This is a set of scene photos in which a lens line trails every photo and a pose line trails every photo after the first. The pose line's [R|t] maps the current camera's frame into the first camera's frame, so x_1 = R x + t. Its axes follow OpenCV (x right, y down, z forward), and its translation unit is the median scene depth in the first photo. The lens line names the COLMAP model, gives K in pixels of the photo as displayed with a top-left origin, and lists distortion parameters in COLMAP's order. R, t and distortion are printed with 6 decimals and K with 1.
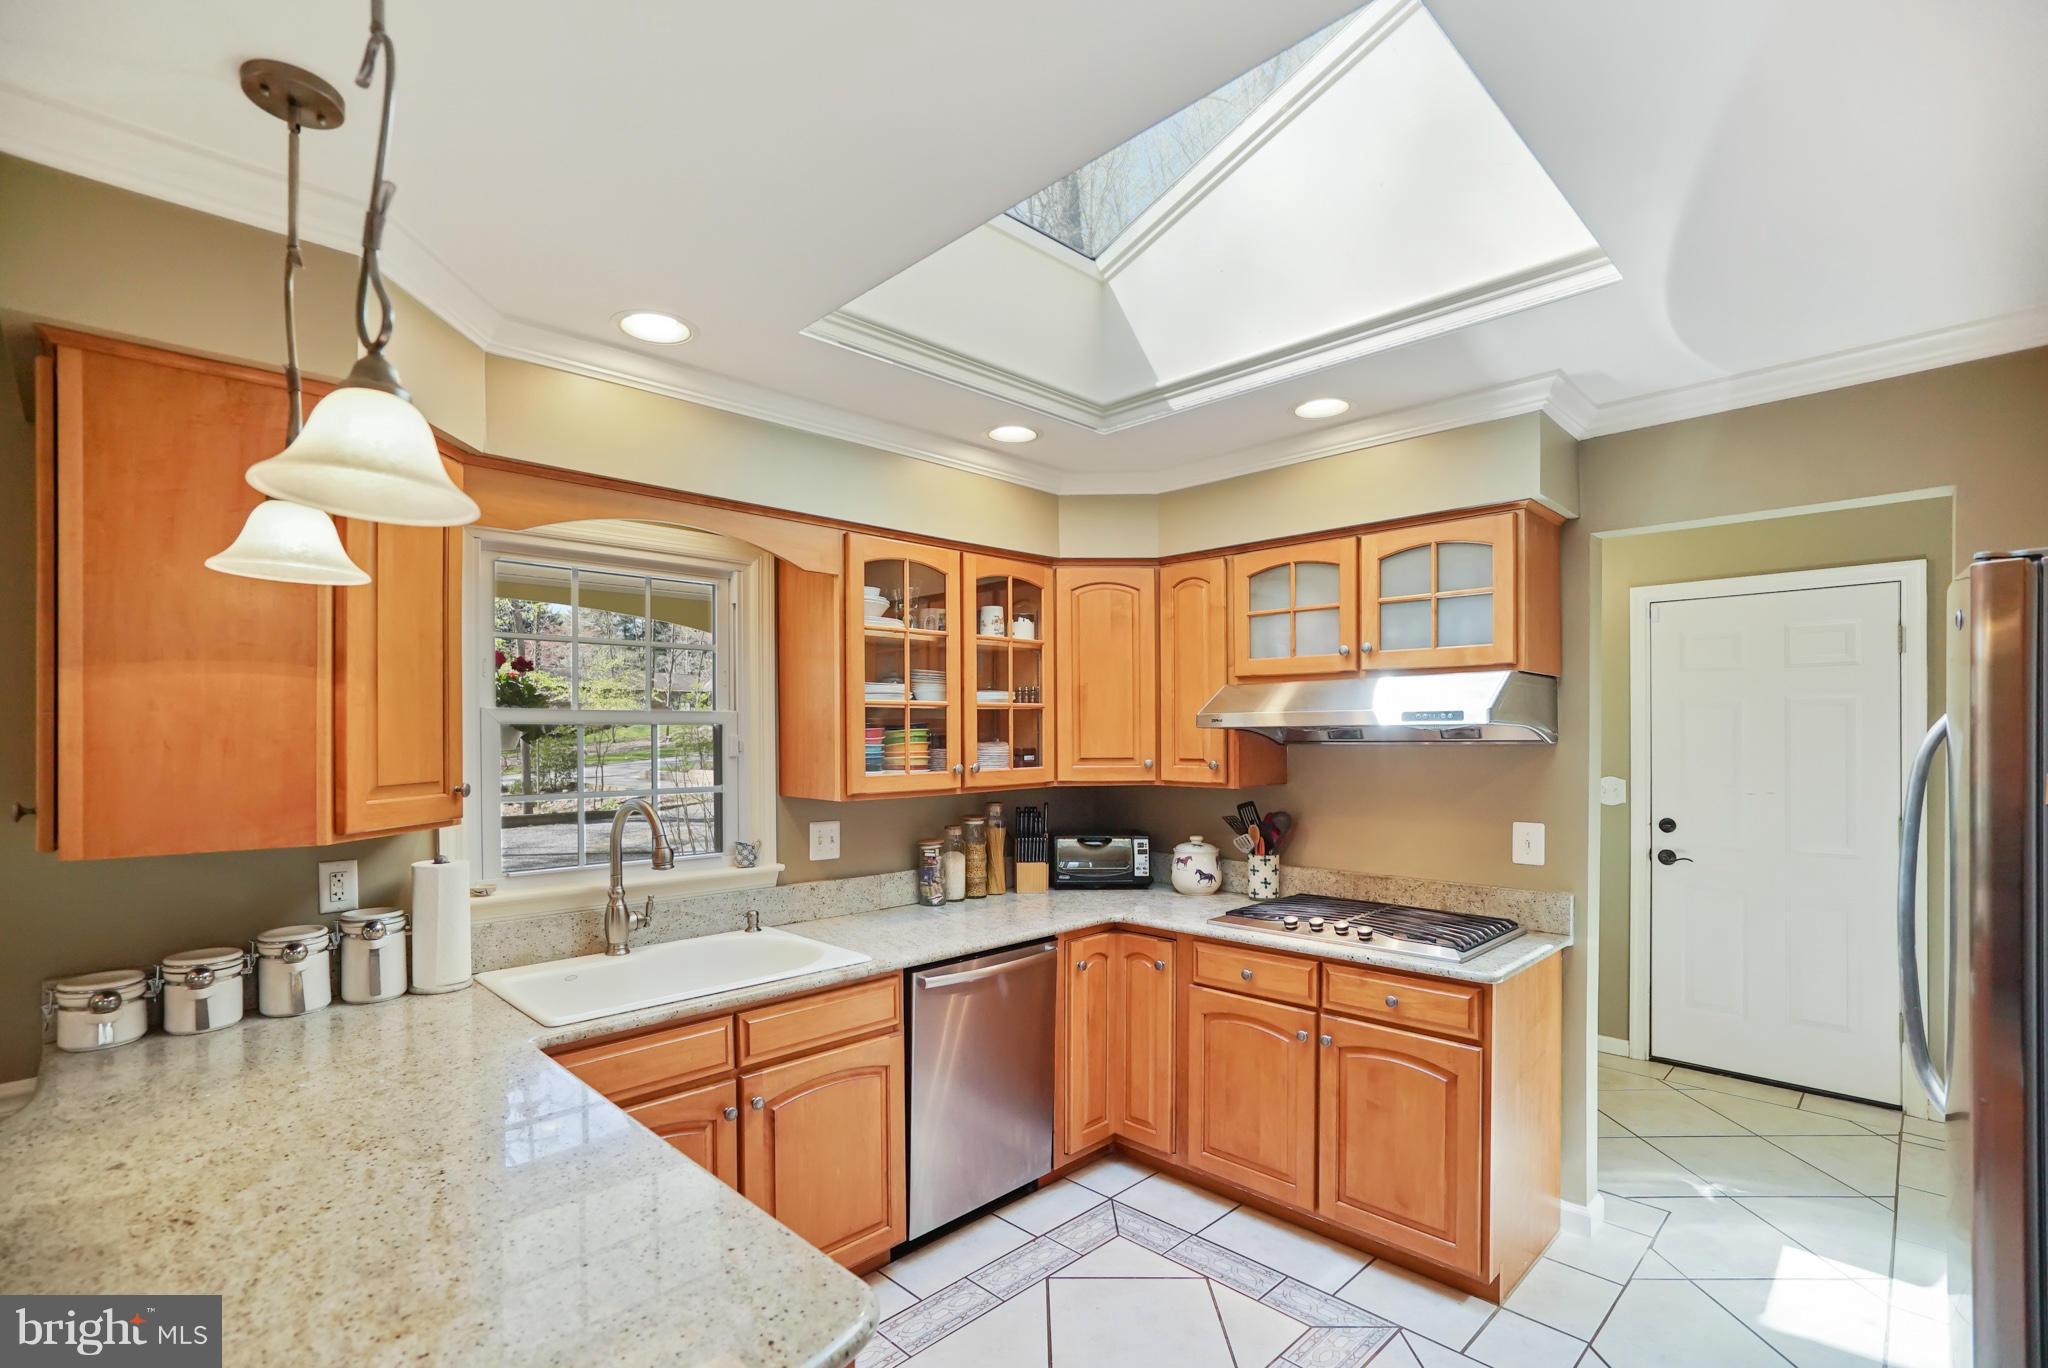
lens RADIAL K [[950.0, 0, 1018.7], [0, 950.0, 739.3], [0, 0, 1]] dist [-0.061691, 0.052824]
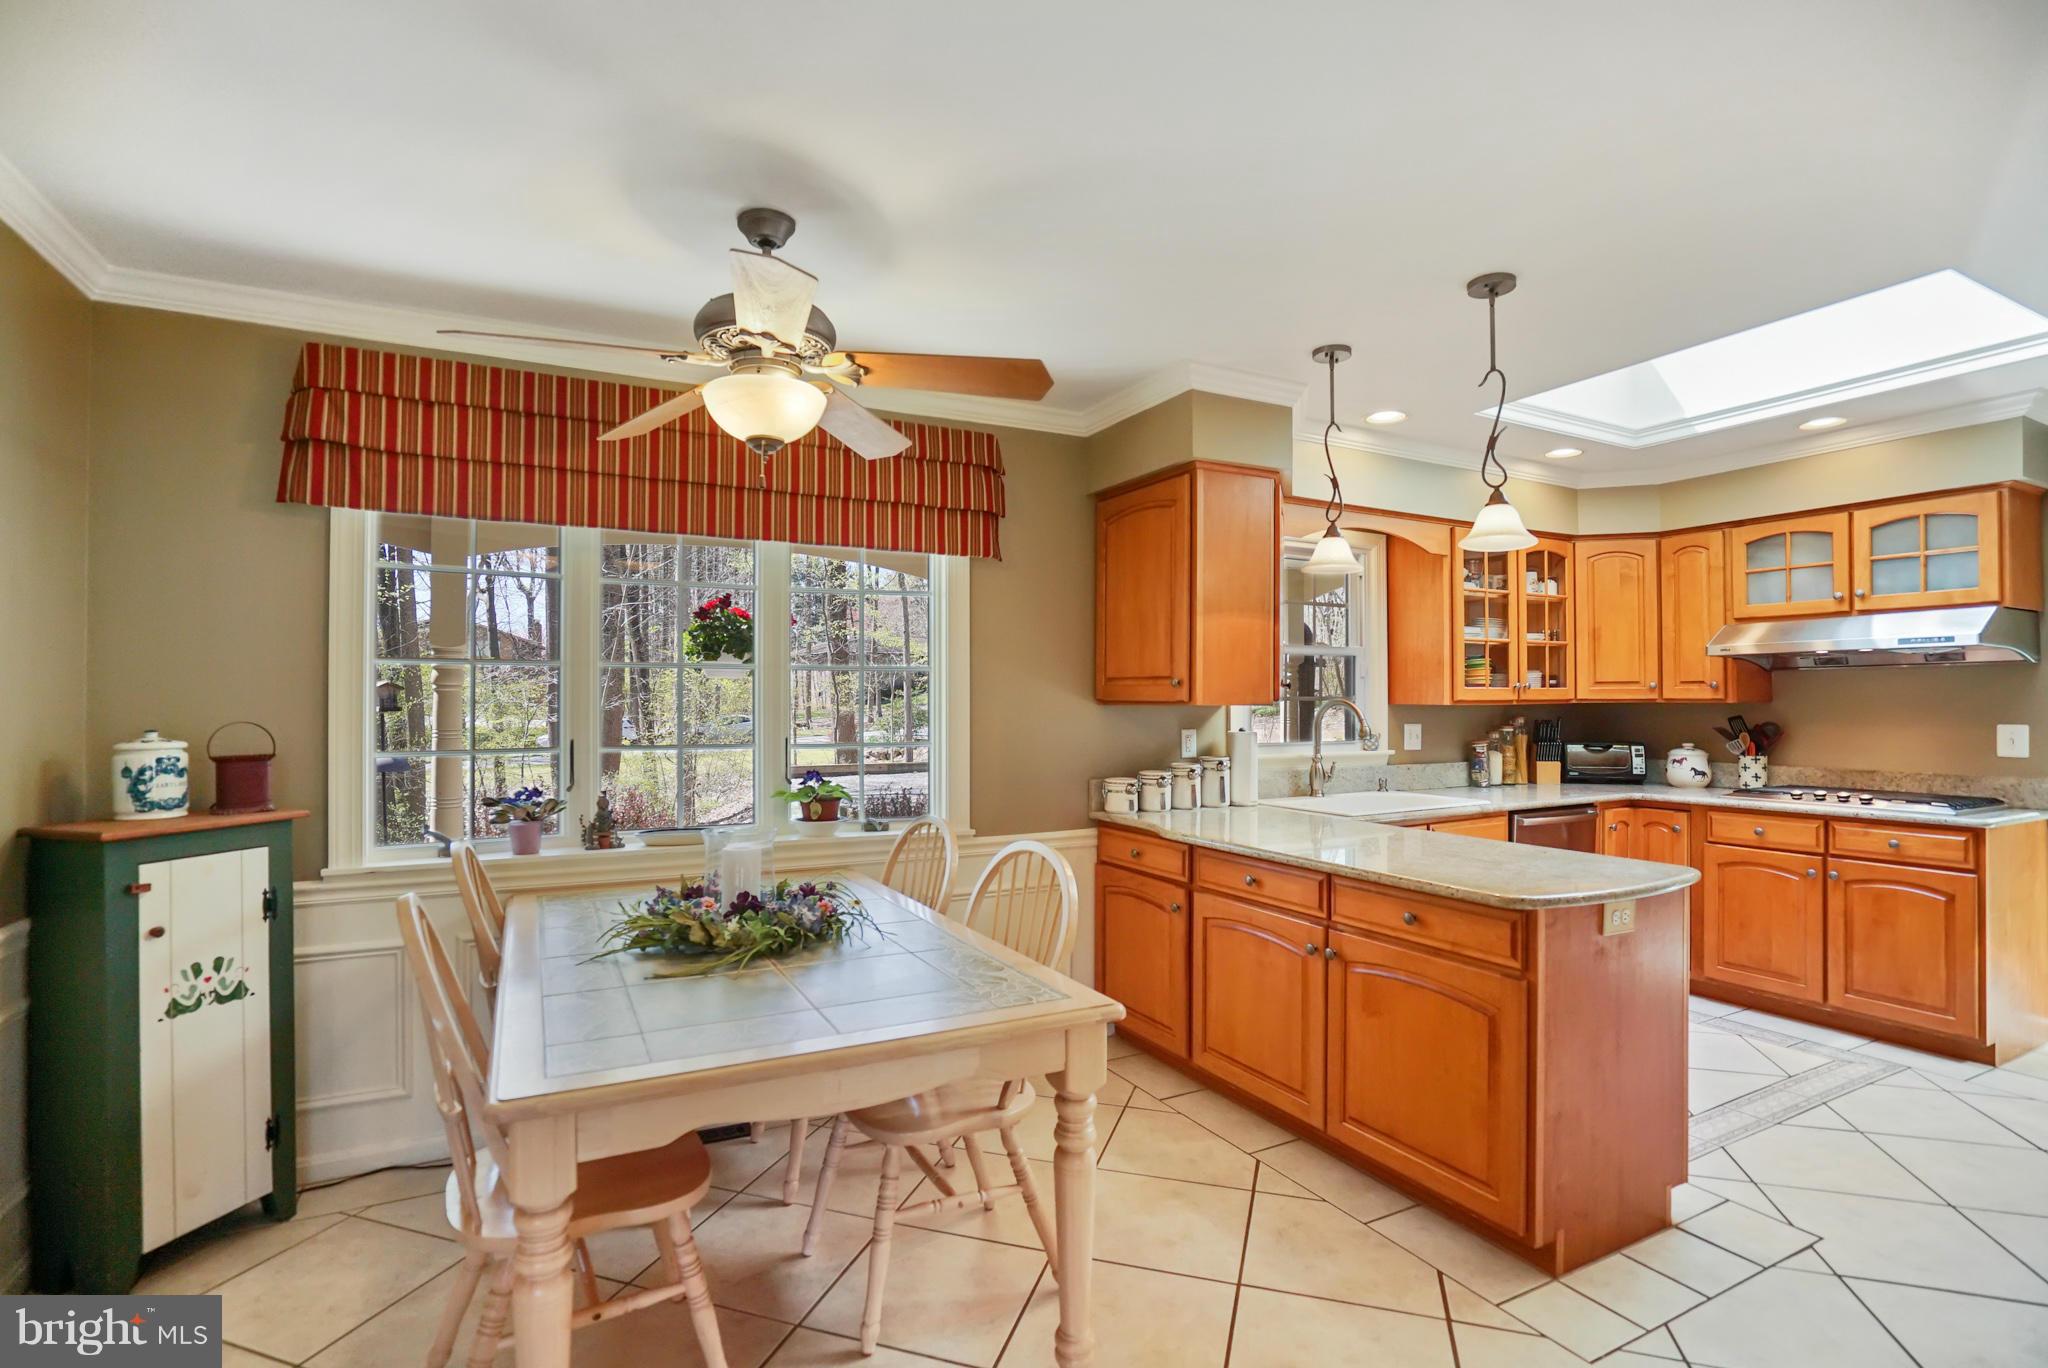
lens RADIAL K [[966.9, 0, 1018.3], [0, 966.9, 687.4], [0, 0, 1]] dist [-0.049331, 0.020826]
pose [[0.955787, -0.001093, -0.294058, -0.359956], [-0.004358, 0.999831, -0.017881, 0.061944], [0.294028, 0.018372, 0.955620, -0.598978]]
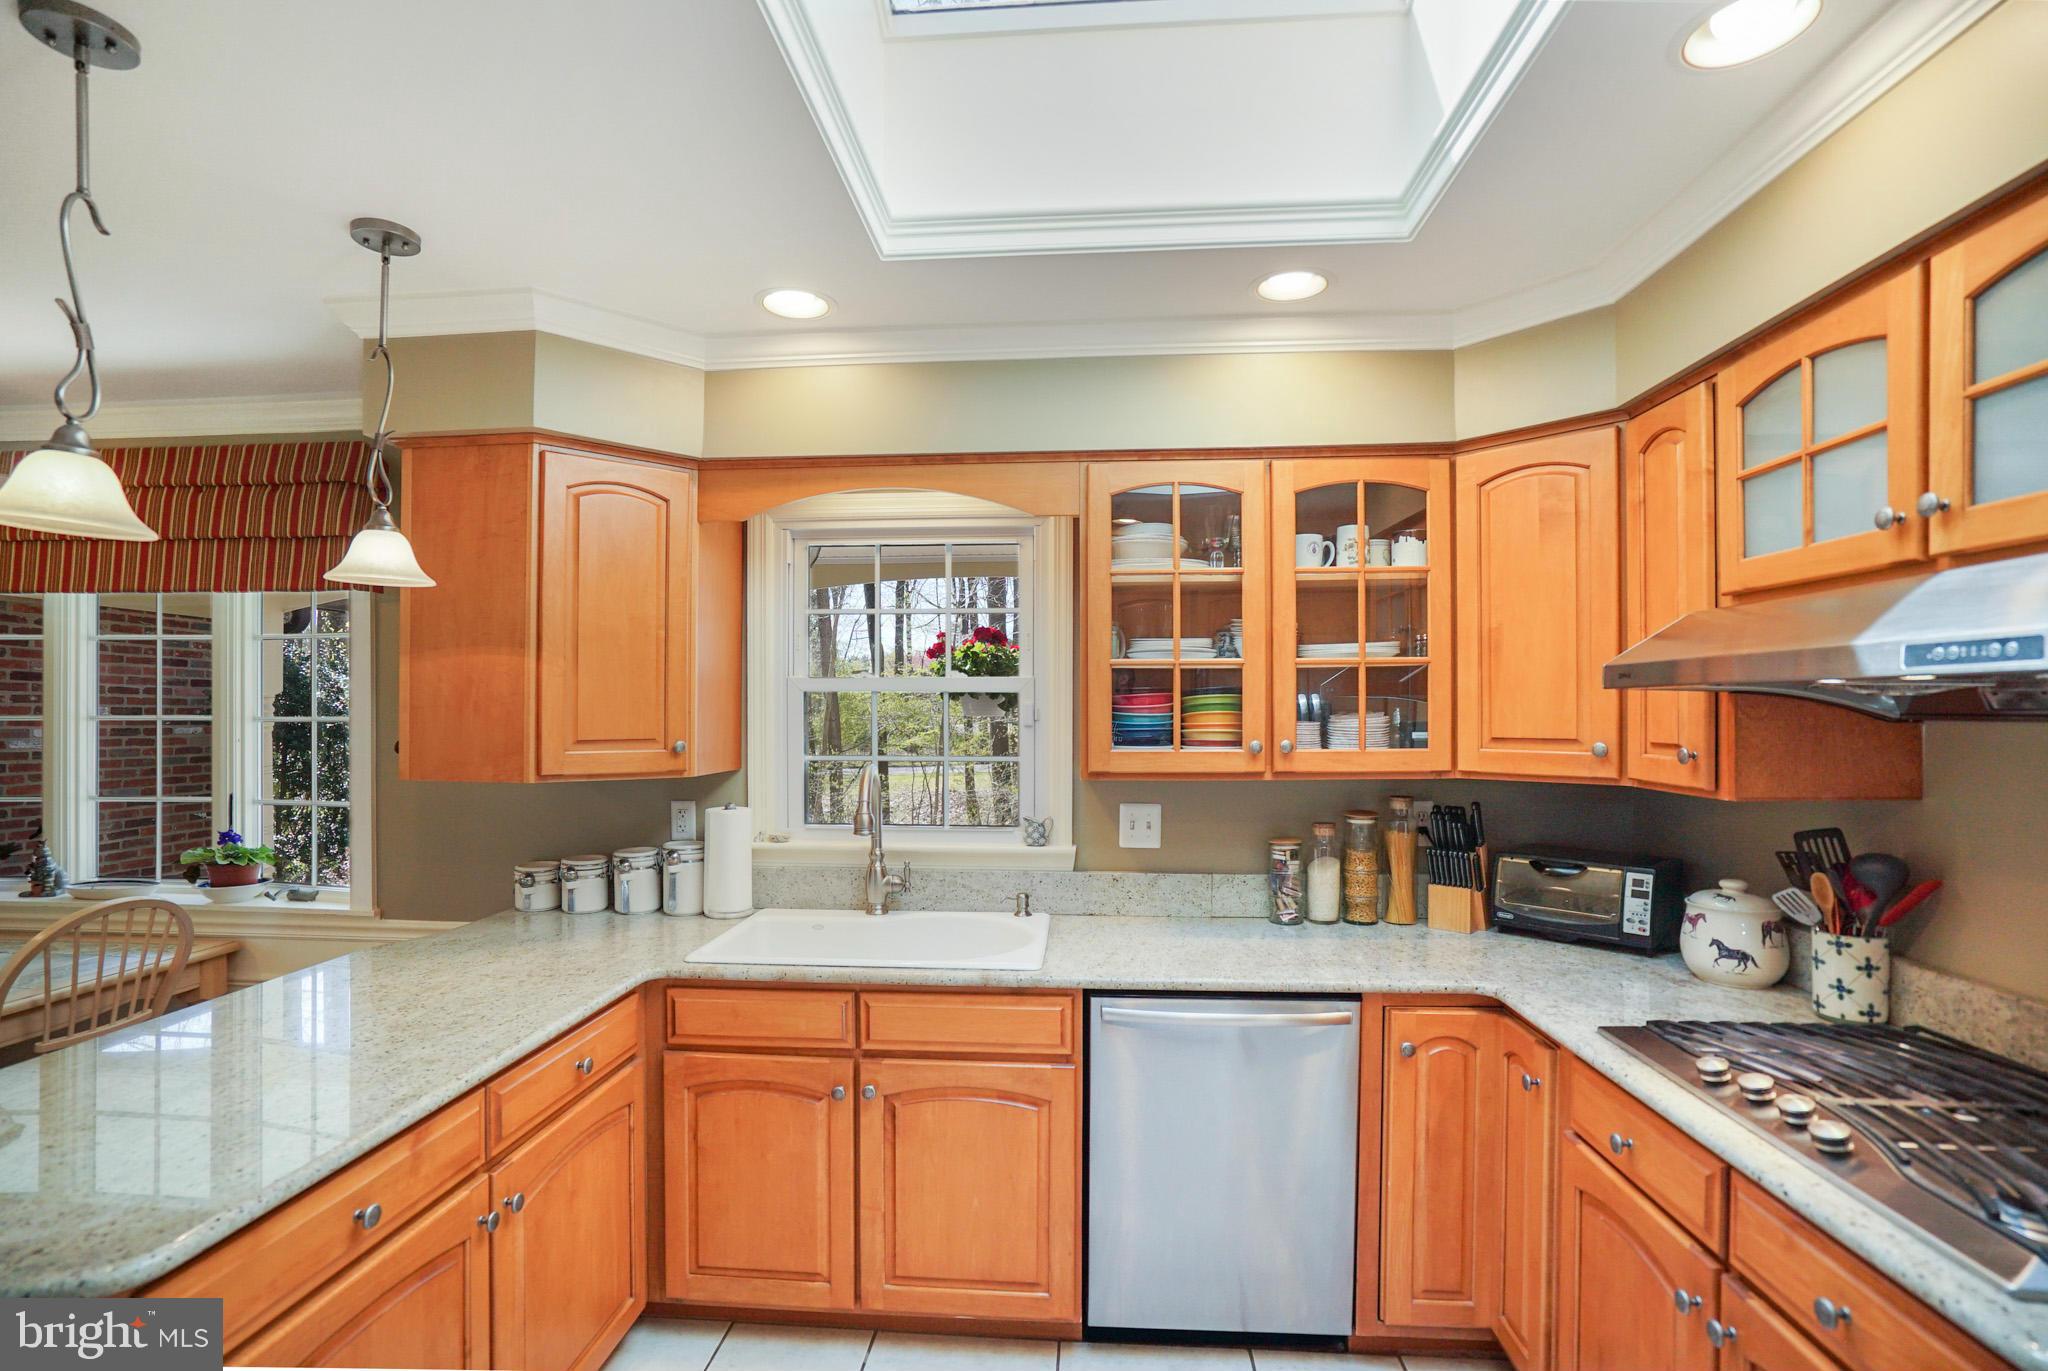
lens RADIAL K [[963.2, 0, 1001.0], [0, 963.2, 708.3], [0, 0, 1]] dist [-0.061593, 0.027453]
pose [[0.644298, 0.002678, -0.764770, 0.390487], [-0.006554, 0.999976, -0.002020, 0.003112], [0.764746, 0.006314, 0.644301, 0.352175]]
